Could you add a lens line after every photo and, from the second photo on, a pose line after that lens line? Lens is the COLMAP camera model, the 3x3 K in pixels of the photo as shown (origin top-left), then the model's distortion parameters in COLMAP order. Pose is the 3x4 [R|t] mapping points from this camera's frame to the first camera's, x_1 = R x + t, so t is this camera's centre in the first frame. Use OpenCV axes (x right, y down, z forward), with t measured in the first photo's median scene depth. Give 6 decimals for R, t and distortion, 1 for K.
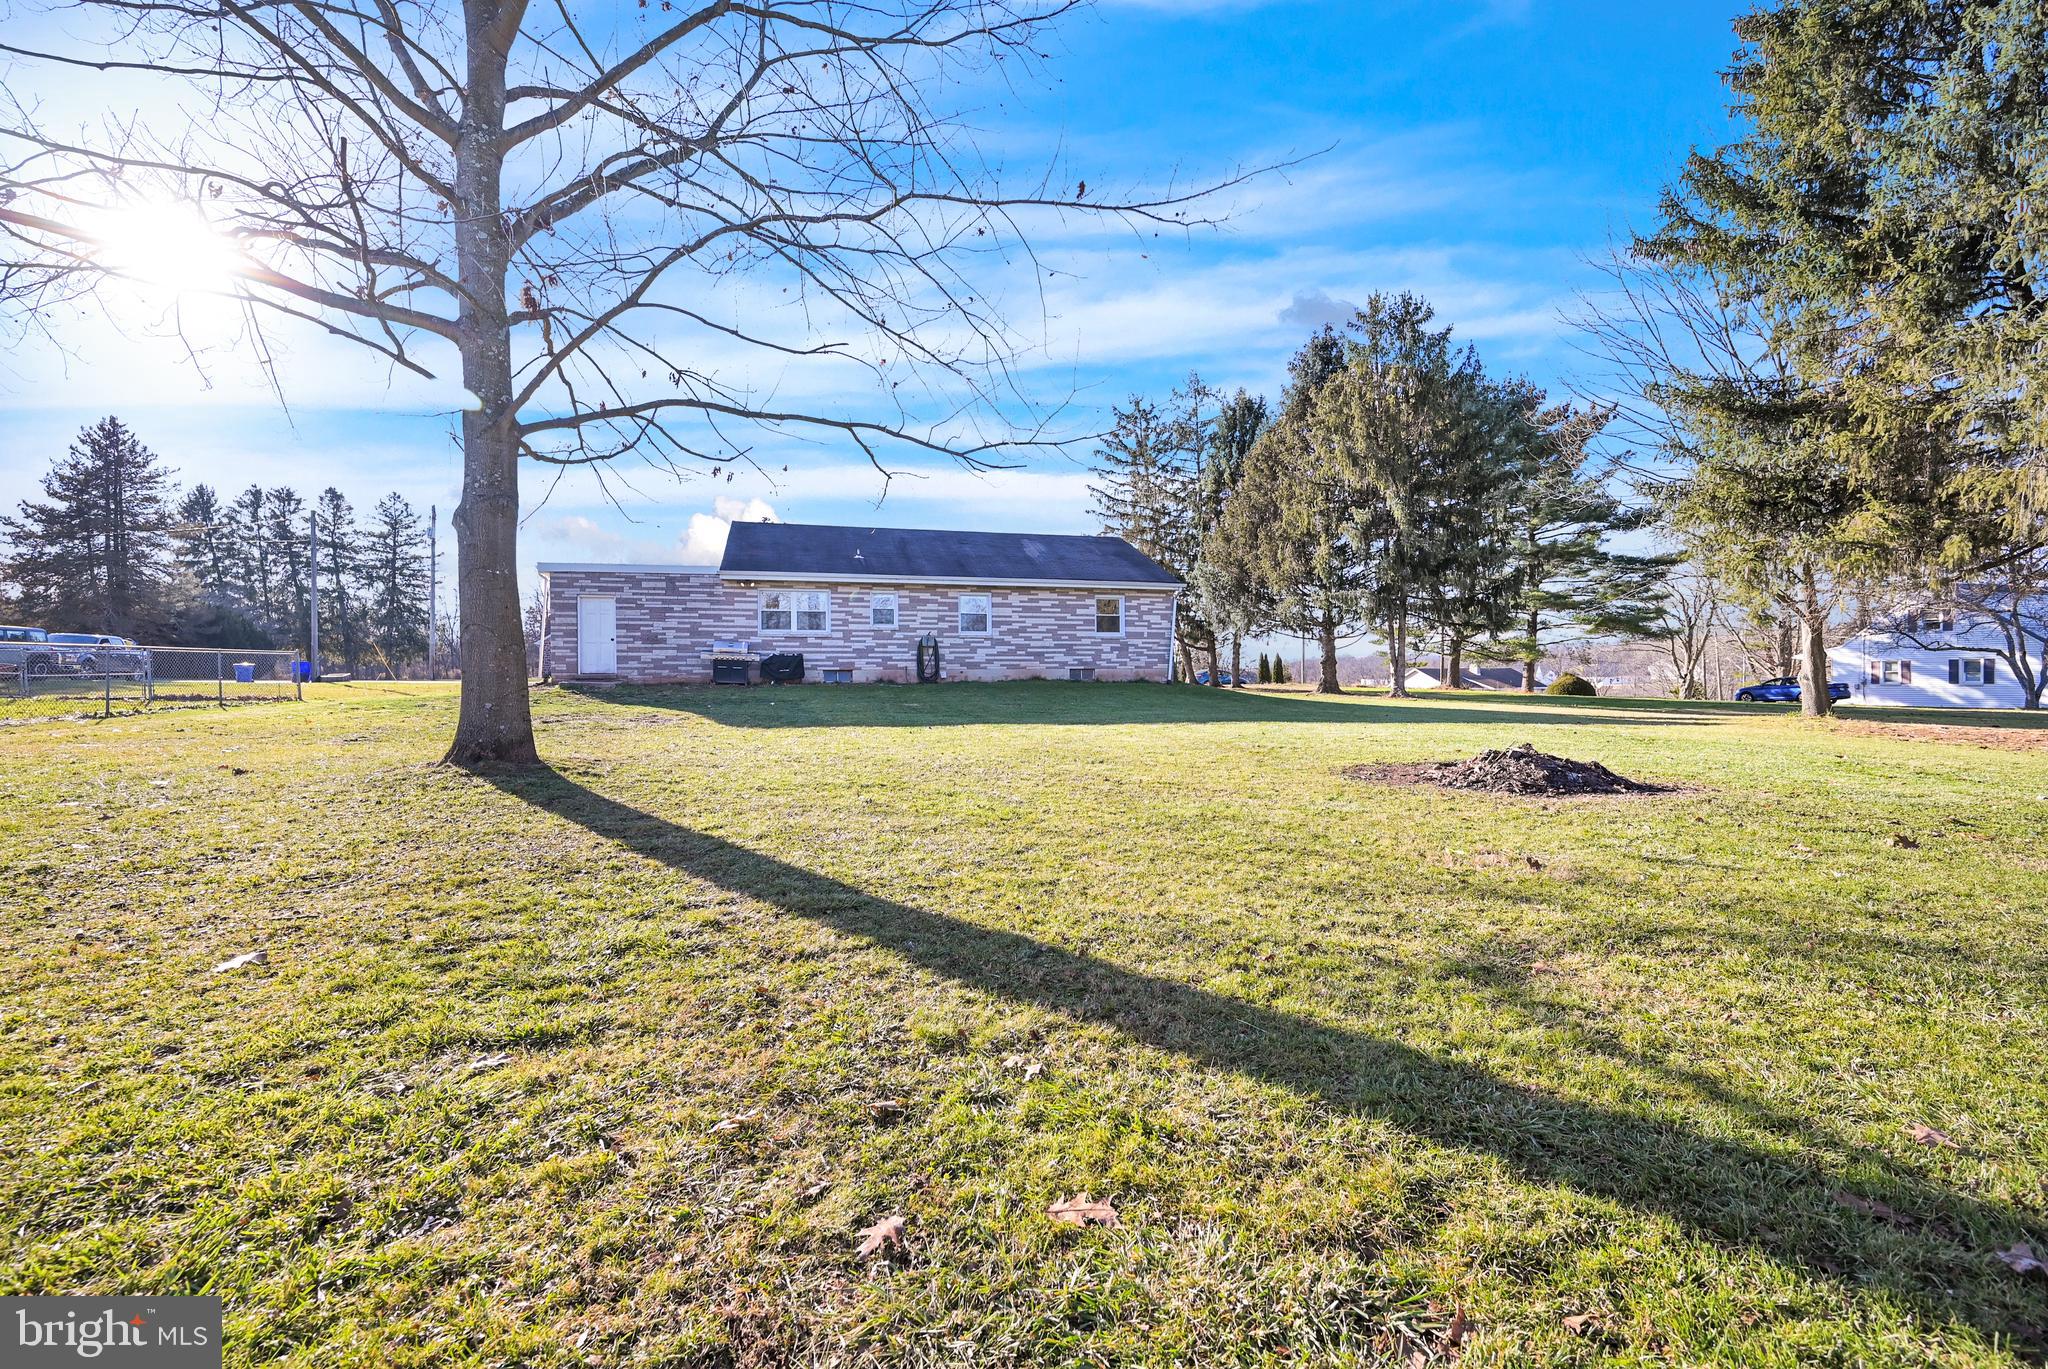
lens RADIAL K [[825.8, 0, 1028.7], [0, 825.8, 679.8], [0, 0, 1]] dist [-0.001248, -0.000157]
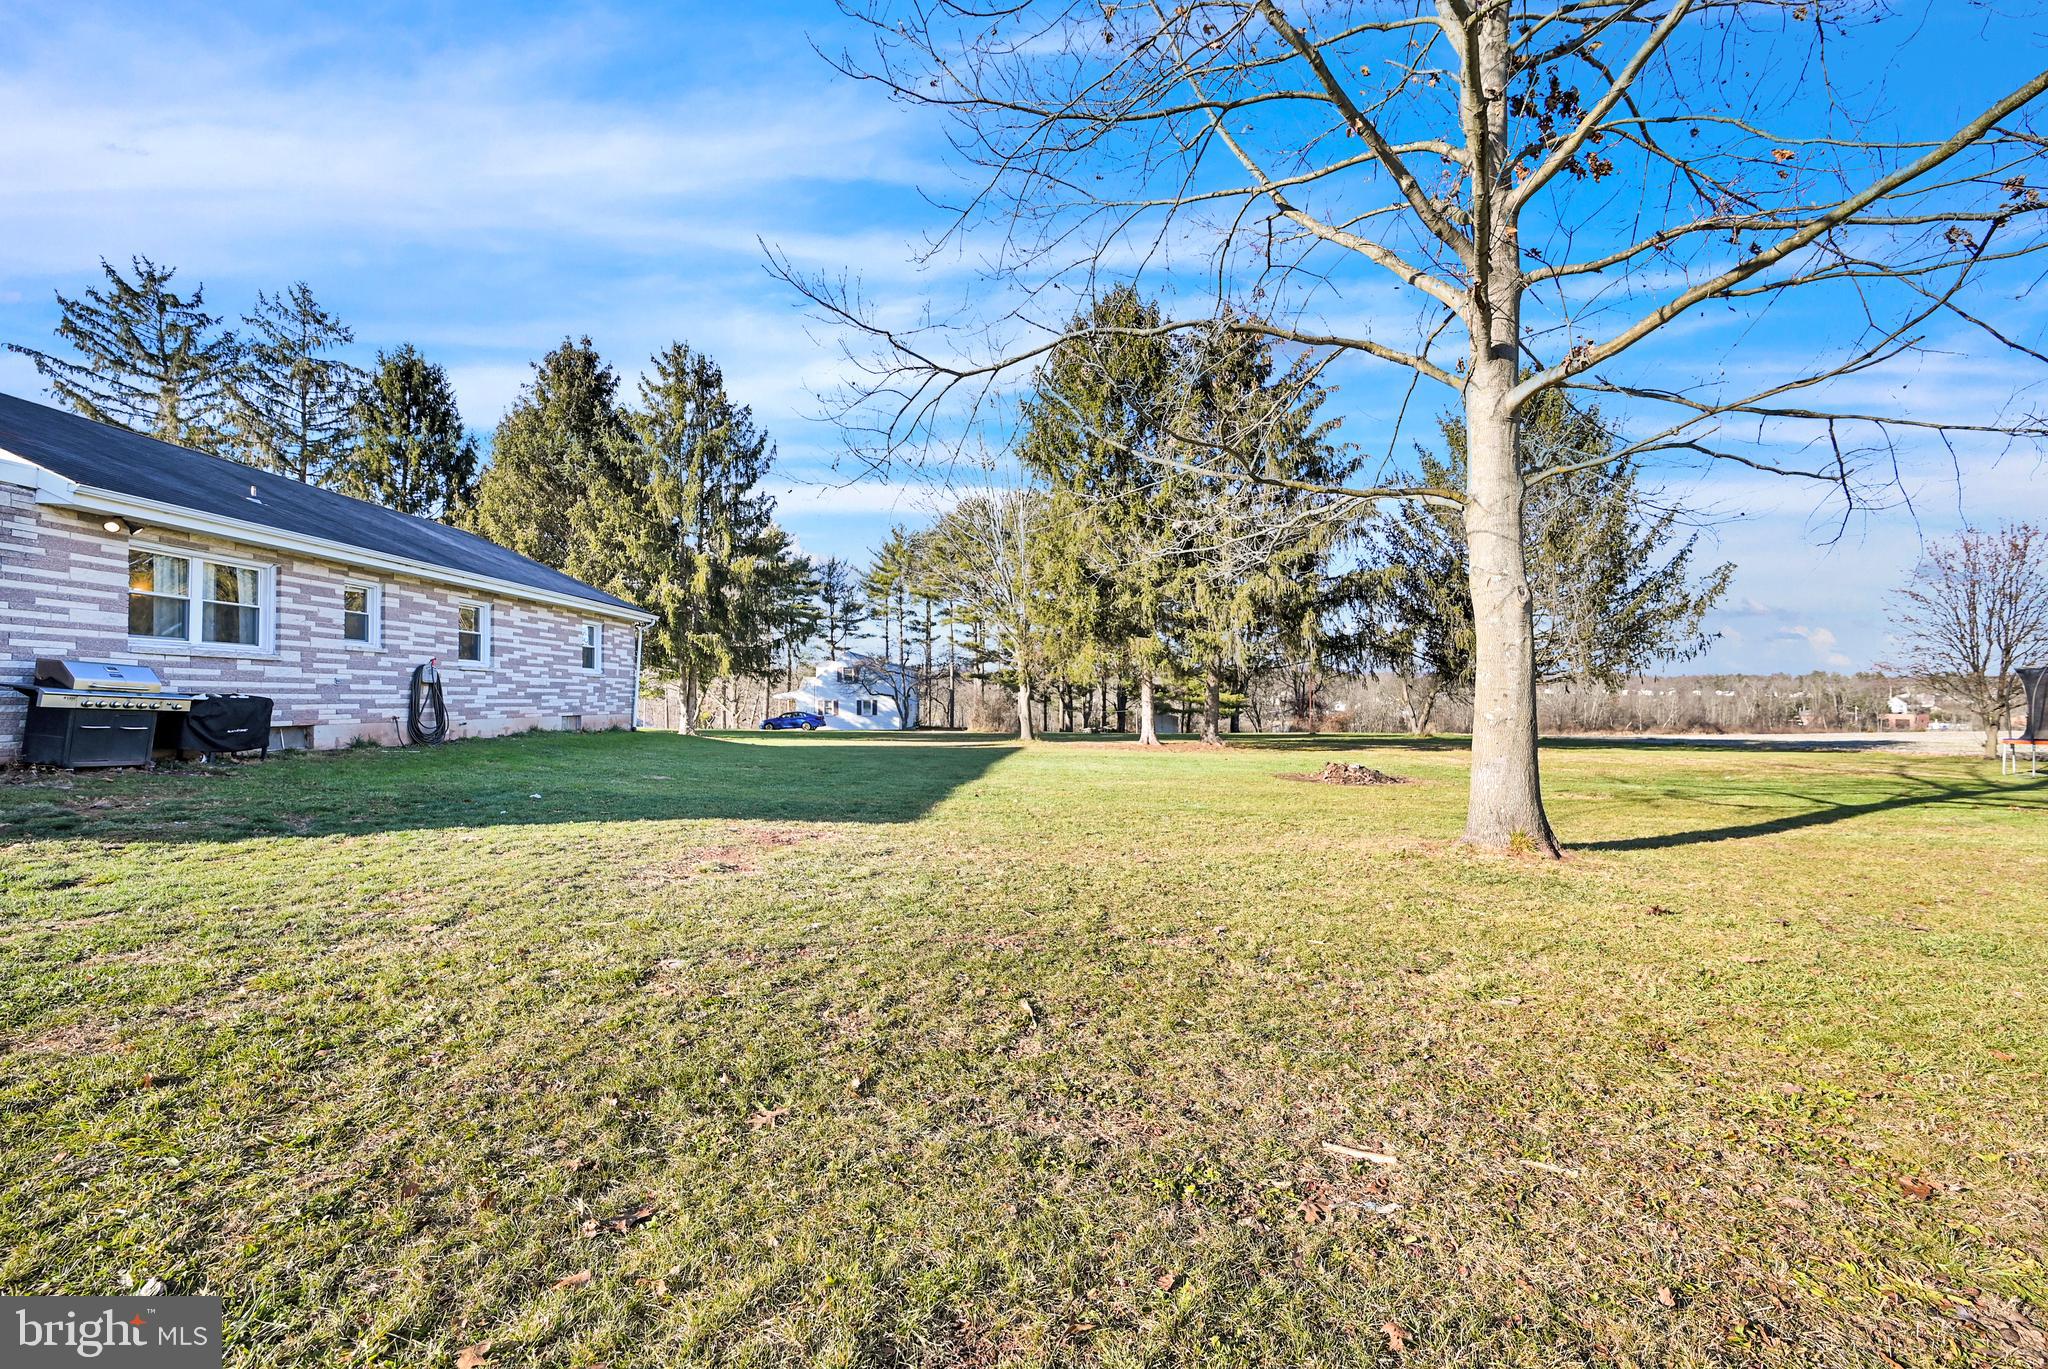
lens RADIAL K [[825.8, 0, 1028.7], [0, 825.8, 679.8], [0, 0, 1]] dist [-0.001248, -0.000157]
pose [[0.274217, 0.028929, 0.961233, -0.527655], [0.004368, 0.999500, -0.031327, -0.020139], [-0.961658, 0.012789, 0.273954, 0.381762]]
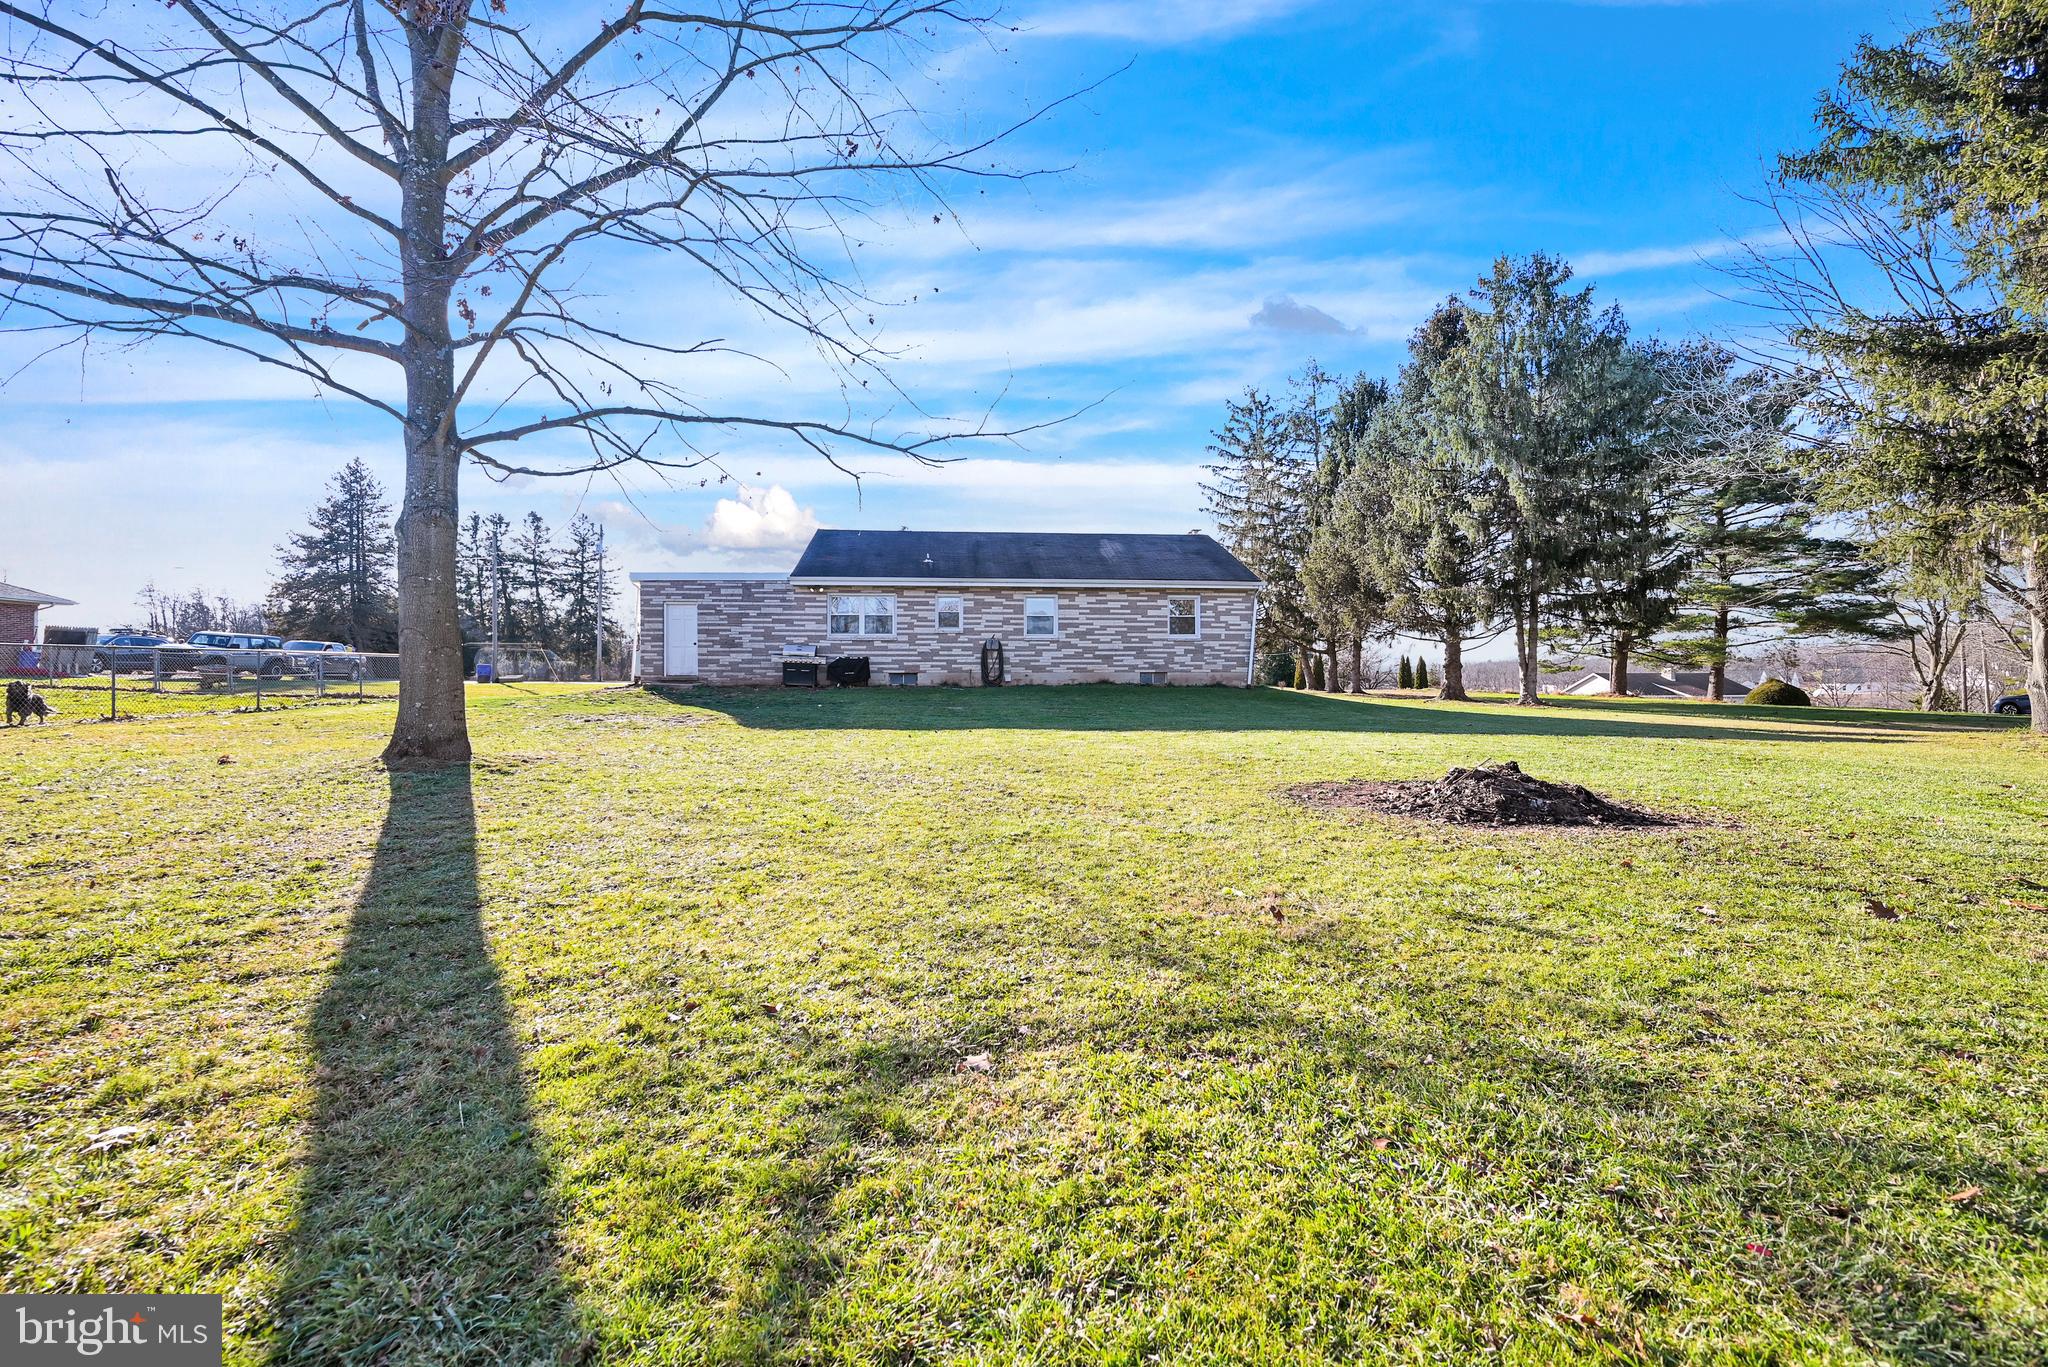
lens RADIAL K [[824.2, 0, 1024.0], [0, 824.2, 683.5], [0, 0, 1]] dist [-0.000316, -0.000167]
pose [[0.983748, 0.004688, -0.179496, 0.086033], [-0.004678, 0.999989, 0.000477, -0.000132], [0.179496, 0.000370, 0.983759, 0.027955]]
